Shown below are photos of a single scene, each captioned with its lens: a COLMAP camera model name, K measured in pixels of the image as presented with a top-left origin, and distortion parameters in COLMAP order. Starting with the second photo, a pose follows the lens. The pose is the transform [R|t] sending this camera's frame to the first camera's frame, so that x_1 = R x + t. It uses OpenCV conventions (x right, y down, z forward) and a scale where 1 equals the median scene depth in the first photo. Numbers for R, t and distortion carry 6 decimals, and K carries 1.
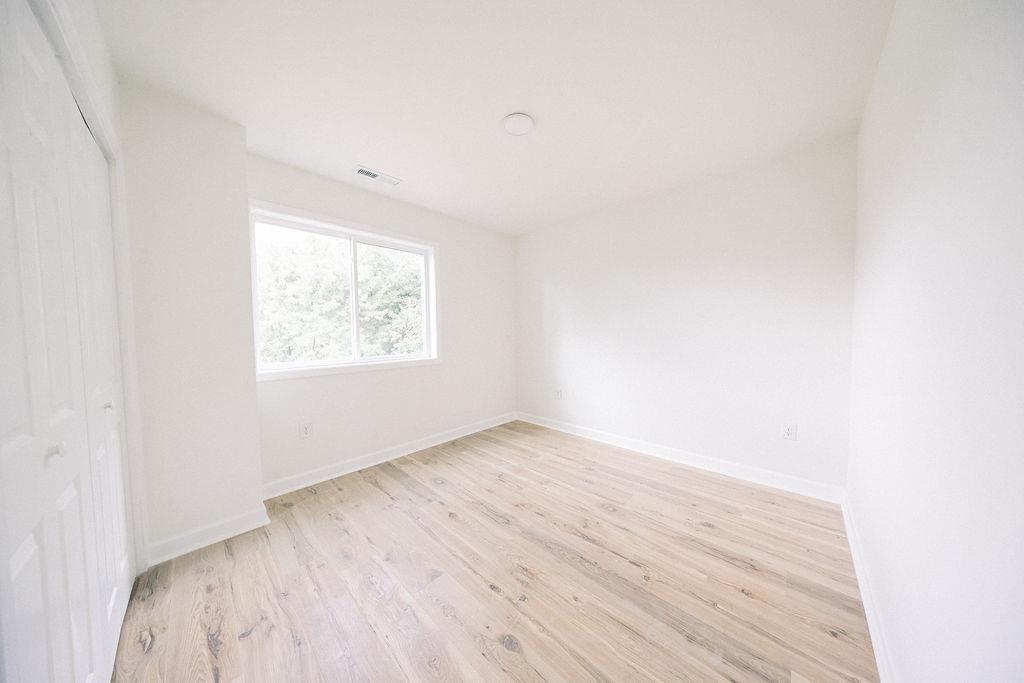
lens RADIAL K [[301.6, 0, 509.1], [0, 301.6, 346.4], [0, 0, 1]] dist [0.000332, -0.000050]
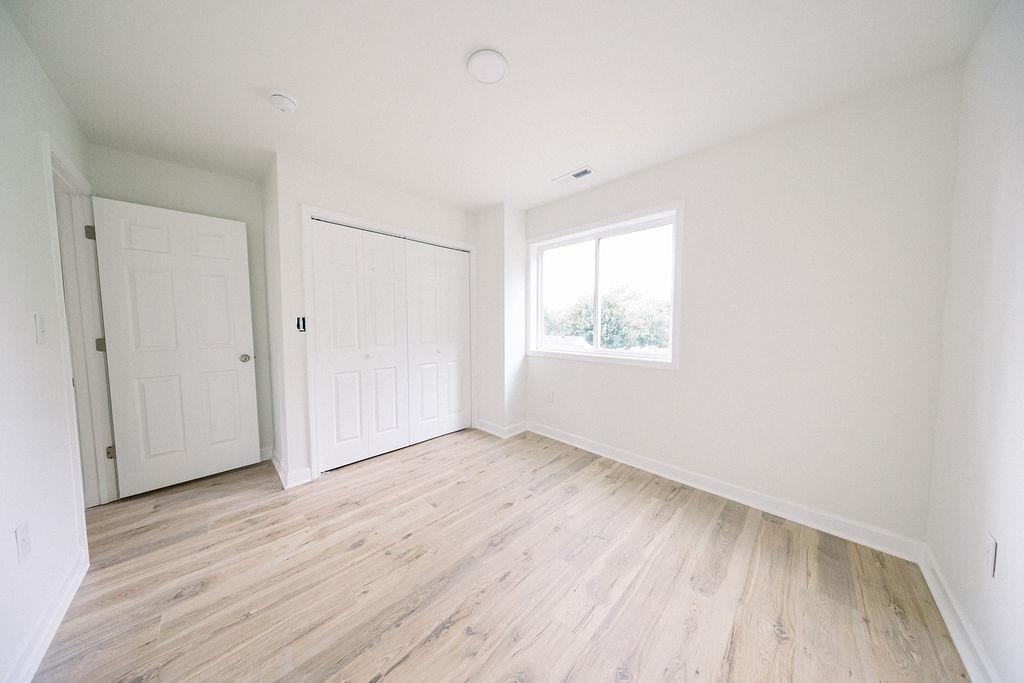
lens RADIAL K [[303.4, 0, 512.0], [0, 303.4, 341.5], [0, 0, 1]] dist [0.000431, -0.000085]
pose [[-0.000585, 0.079443, -0.996839, 0.710092], [-0.059815, 0.995052, 0.079336, -0.066724], [0.998209, 0.059672, 0.004170, 0.874274]]
